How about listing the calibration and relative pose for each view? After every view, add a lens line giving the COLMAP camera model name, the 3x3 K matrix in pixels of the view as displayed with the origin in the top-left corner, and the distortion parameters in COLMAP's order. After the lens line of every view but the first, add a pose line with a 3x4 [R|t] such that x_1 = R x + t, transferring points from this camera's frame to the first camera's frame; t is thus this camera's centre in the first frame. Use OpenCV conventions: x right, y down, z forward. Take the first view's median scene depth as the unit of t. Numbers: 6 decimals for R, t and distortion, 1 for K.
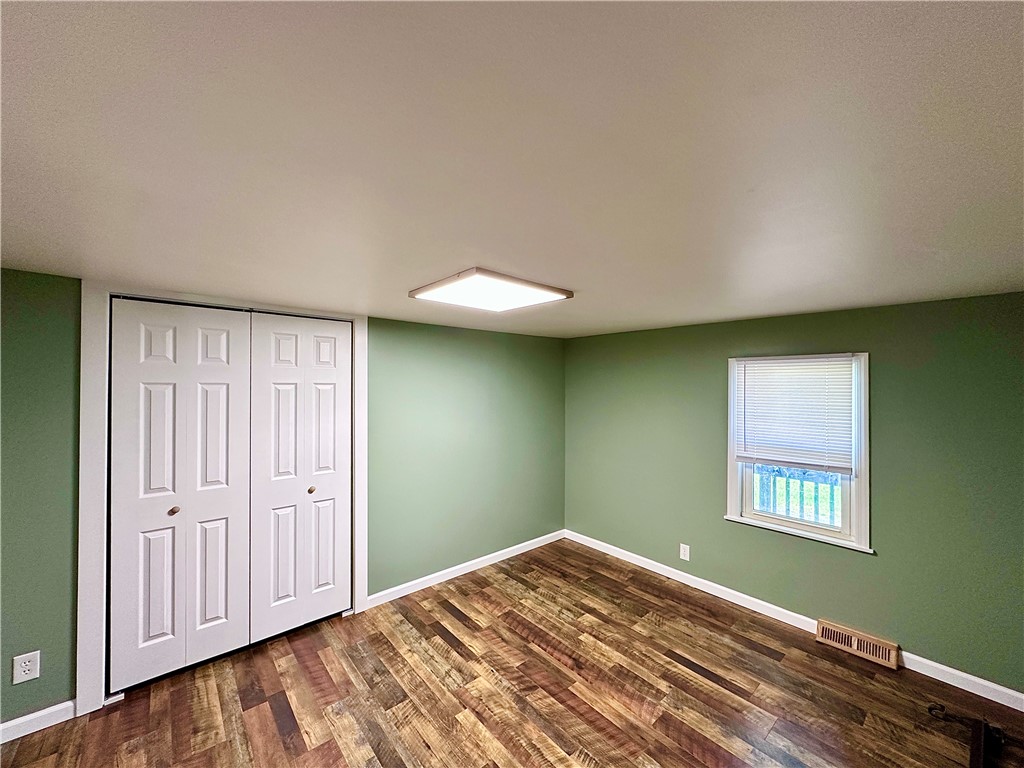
lens RADIAL K [[408.6, 0, 512.0], [0, 408.6, 384.0], [0, 0, 1]] dist [0.000320, 0.000228]
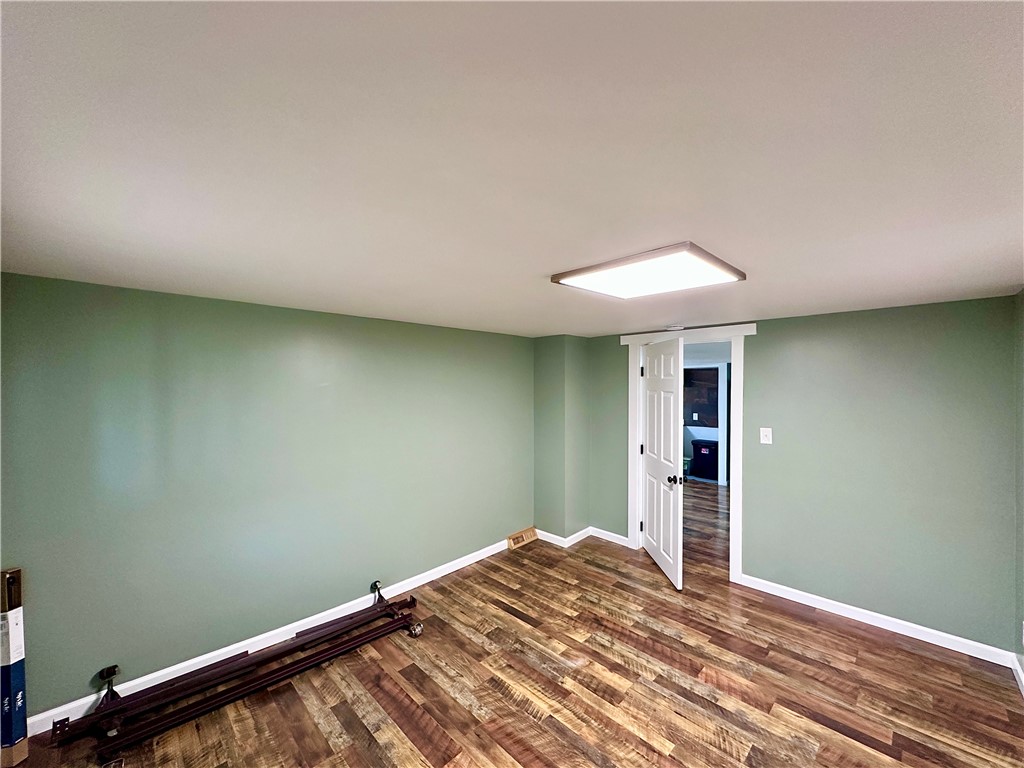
lens RADIAL K [[408.6, 0, 512.0], [0, 408.6, 384.0], [0, 0, 1]] dist [0.000320, 0.000228]
pose [[-0.997818, -0.006904, -0.065662, 0.305384], [-0.006248, 0.999928, -0.010197, 0.015825], [0.065728, -0.009764, -0.997790, 1.991729]]
